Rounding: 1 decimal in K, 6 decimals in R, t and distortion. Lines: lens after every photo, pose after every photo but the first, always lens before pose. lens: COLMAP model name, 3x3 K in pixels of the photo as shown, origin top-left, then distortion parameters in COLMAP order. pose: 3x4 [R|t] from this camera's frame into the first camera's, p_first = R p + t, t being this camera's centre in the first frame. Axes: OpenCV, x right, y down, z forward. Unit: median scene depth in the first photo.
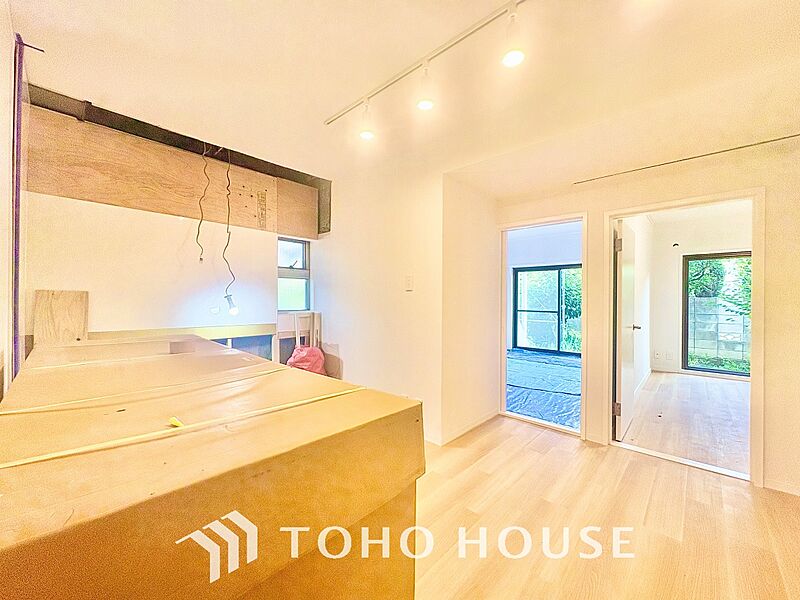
lens RADIAL K [[319.8, 0, 400.5], [0, 319.8, 300.5], [0, 0, 1]] dist [-0.000127, 0.000453]
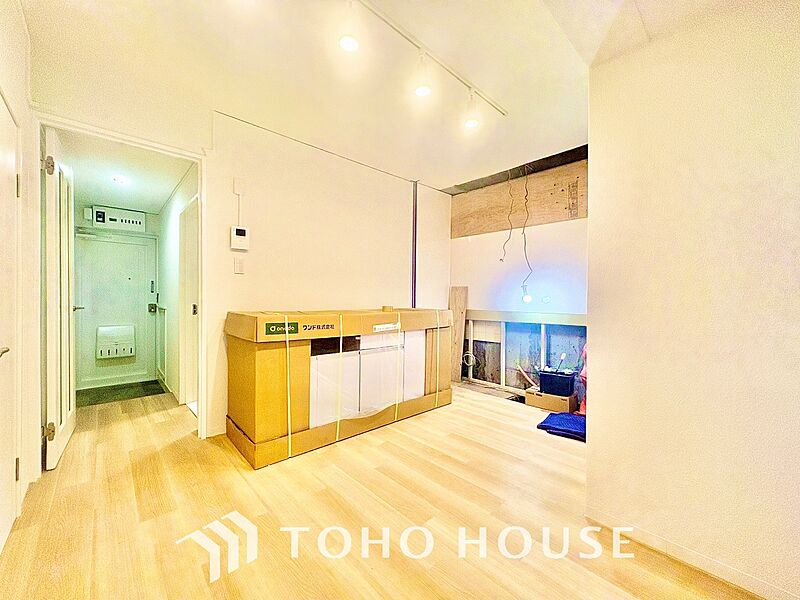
lens RADIAL K [[319.8, 0, 399.7], [0, 319.8, 300.2], [0, 0, 1]] dist [-0.000127, 0.000453]
pose [[-0.074127, 0.000769, -0.997249, 0.595407], [-0.013517, 0.999907, 0.001776, 0.036354], [0.997157, 0.013611, -0.074109, 0.532141]]
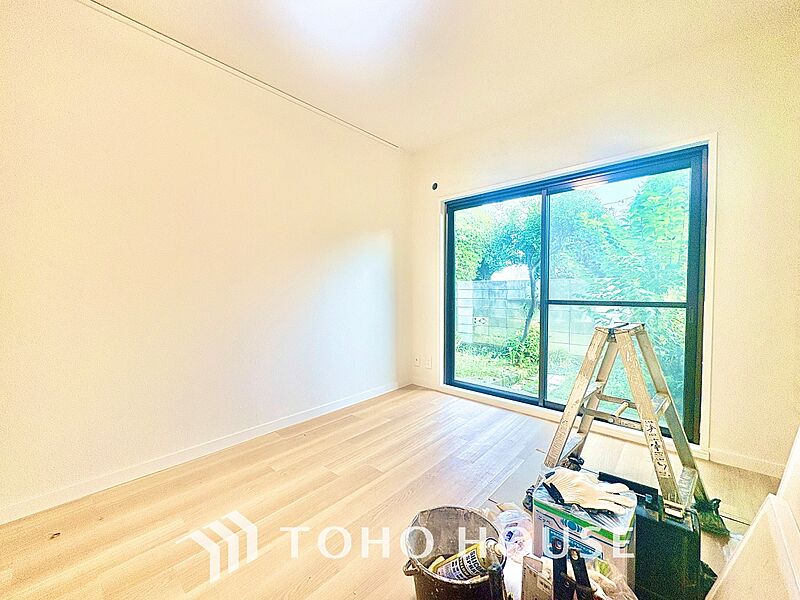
lens RADIAL K [[319.8, 0, 394.7], [0, 319.8, 301.7], [0, 0, 1]] dist [-0.000127, 0.000453]
pose [[0.999966, -0.001485, 0.008098, 1.230223], [0.001213, 0.999436, 0.033551, 0.048626], [-0.008143, -0.033540, 0.999404, 0.593336]]
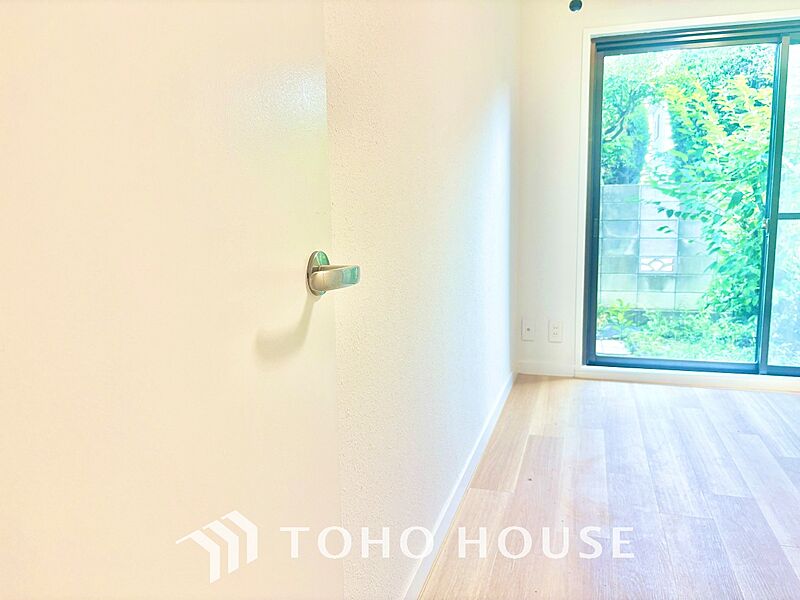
lens RADIAL K [[610.8, 0, 400.4], [0, 610.8, 296.0], [0, 0, 1]] dist [-0.008302, -0.000365]
pose [[0.904857, -0.076236, 0.418833, 0.642181], [0.020751, 0.990564, 0.135472, 0.060784], [-0.425209, -0.113892, 0.897901, 0.747859]]
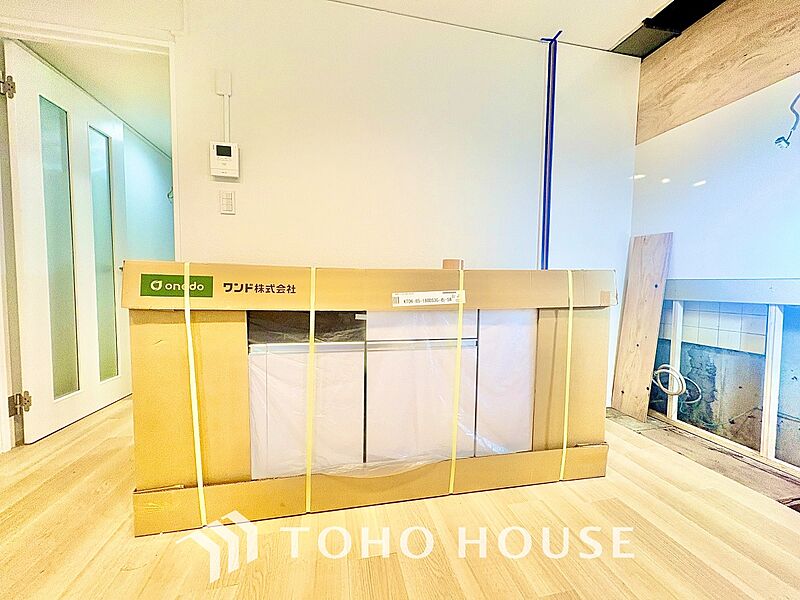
lens RADIAL K [[319.8, 0, 398.8], [0, 319.8, 300.0], [0, 0, 1]] dist [-0.000127, 0.000453]
pose [[-0.571471, 0.030600, -0.820051, 0.124488], [-0.018312, 0.998580, 0.050023, 0.090002], [0.820418, 0.043604, -0.570099, 0.630531]]
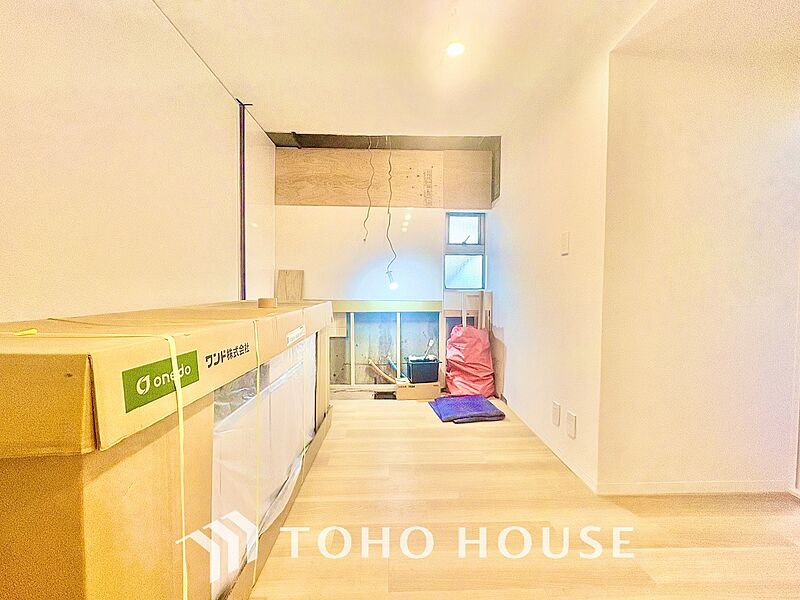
lens RADIAL K [[319.8, 0, 399.6], [0, 319.8, 300.4], [0, 0, 1]] dist [-0.000127, 0.000453]
pose [[0.699805, 0.025956, -0.713862, 0.231134], [-0.004458, 0.999479, 0.031970, 0.040670], [0.714320, -0.019191, 0.699556, 0.220719]]
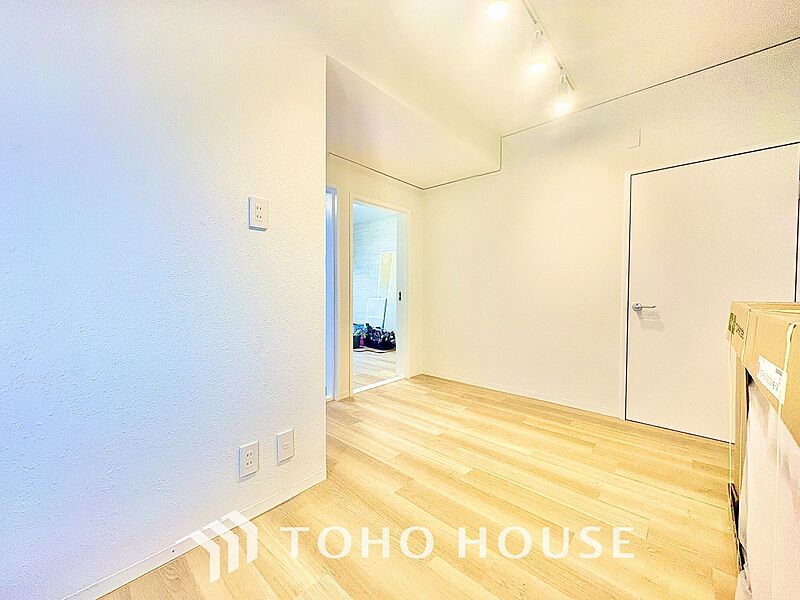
lens RADIAL K [[319.8, 0, 402.8], [0, 319.8, 299.0], [0, 0, 1]] dist [-0.000127, 0.000453]
pose [[-0.017560, -0.030075, 0.999393, -0.398250], [0.002441, 0.999543, 0.030122, 0.053988], [-0.999843, 0.002969, -0.017478, 0.663517]]
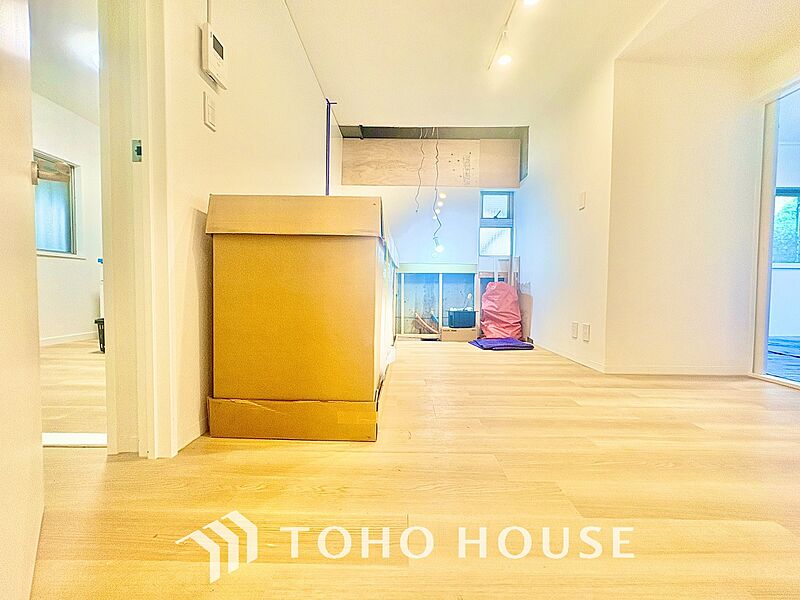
lens RADIAL K [[319.8, 0, 401.0], [0, 319.8, 300.0], [0, 0, 1]] dist [-0.000127, 0.000453]
pose [[0.672905, 0.026271, -0.739263, 0.311172], [-0.010810, 0.999612, 0.025684, 0.182529], [0.739650, -0.009291, 0.672927, -0.012265]]
